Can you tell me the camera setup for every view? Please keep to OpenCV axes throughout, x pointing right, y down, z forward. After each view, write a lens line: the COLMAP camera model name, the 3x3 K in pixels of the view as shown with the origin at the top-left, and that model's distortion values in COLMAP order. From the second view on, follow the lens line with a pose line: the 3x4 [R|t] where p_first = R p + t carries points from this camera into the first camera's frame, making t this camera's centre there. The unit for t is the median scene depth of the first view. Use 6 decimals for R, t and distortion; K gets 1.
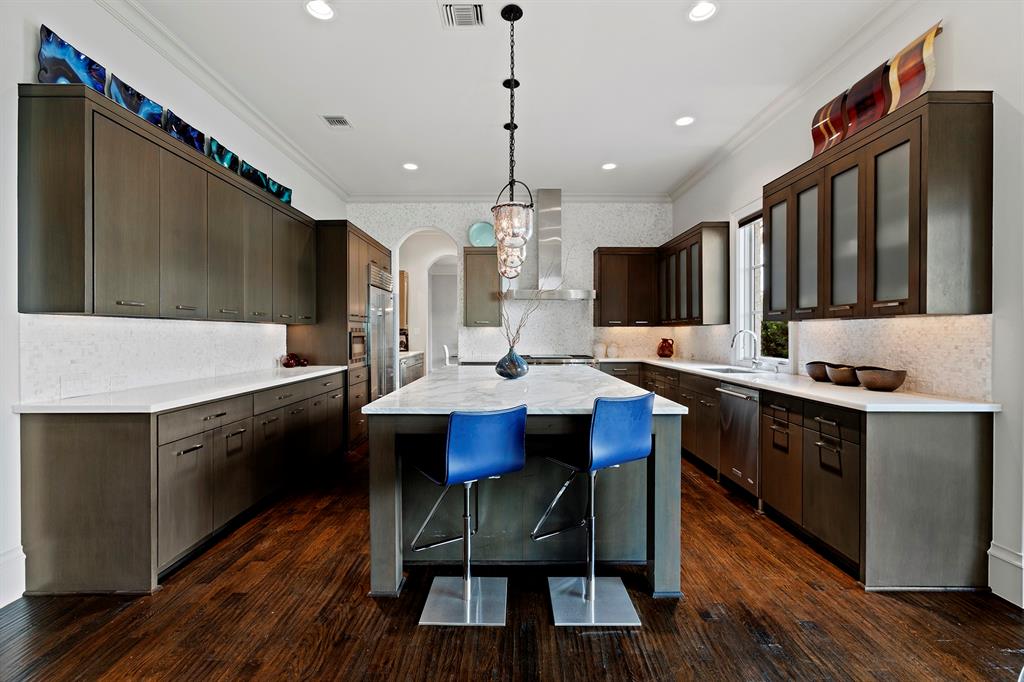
lens RADIAL K [[453.6, 0, 512.0], [0, 453.6, 341.0], [0, 0, 1]] dist [-0.023107, 0.013257]
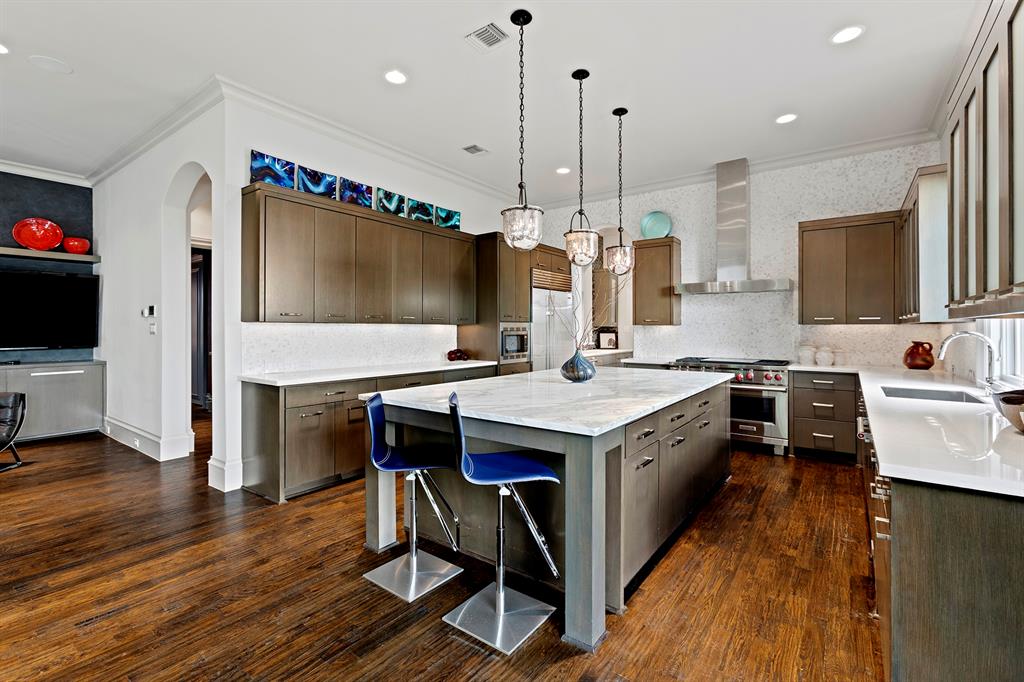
lens RADIAL K [[462.1, 0, 514.6], [0, 462.1, 335.7], [0, 0, 1]] dist [-0.004860, 0.000026]
pose [[0.799157, 0.010775, -0.601025, 0.461764], [-0.011888, 0.999927, 0.002119, -0.014947], [0.601004, 0.005451, 0.799227, 0.131744]]
